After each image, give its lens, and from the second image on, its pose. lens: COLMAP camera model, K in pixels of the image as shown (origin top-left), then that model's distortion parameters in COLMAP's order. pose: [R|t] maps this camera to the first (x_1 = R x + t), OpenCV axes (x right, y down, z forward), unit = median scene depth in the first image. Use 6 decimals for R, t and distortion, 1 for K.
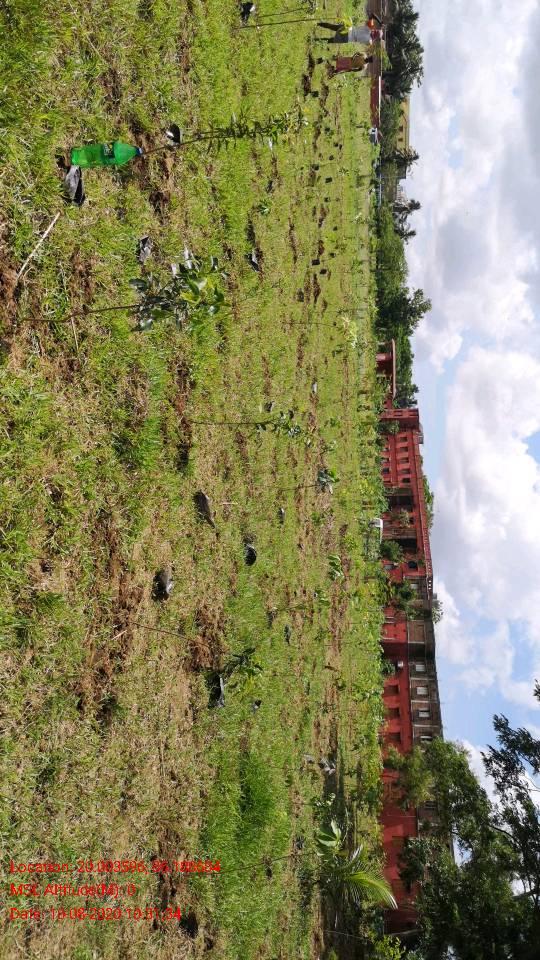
lens RADIAL K [[753.3, 0, 270.0], [0, 753.3, 480.0], [0, 0, 1]] dist [0.074187, -0.075650]
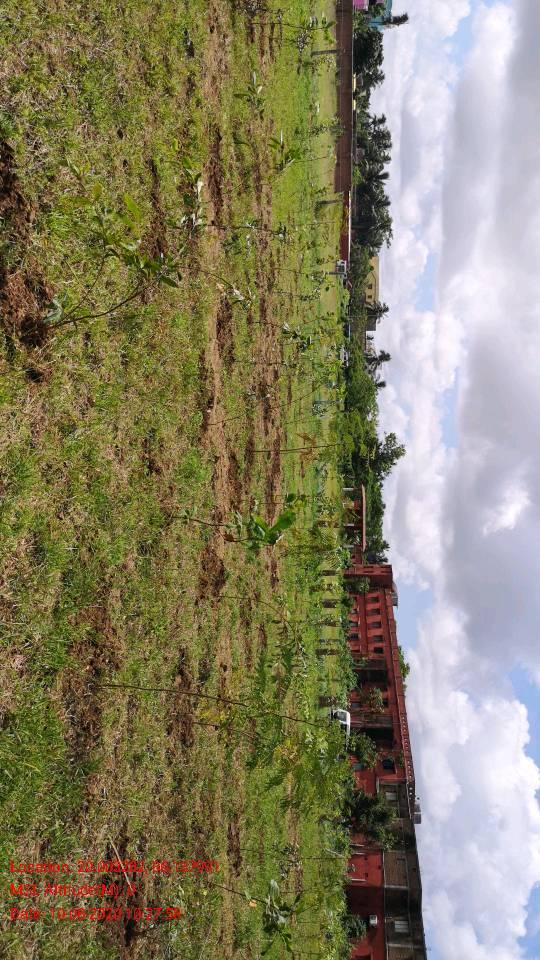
lens RADIAL K [[753.3, 0, 270.0], [0, 753.3, 480.0], [0, 0, 1]] dist [0.074187, -0.075650]
pose [[0.998535, 0.038867, 0.037648, 0.019764], [-0.030328, 0.978190, -0.205486, -0.006824], [-0.044814, 0.204043, 0.977936, 0.134326]]
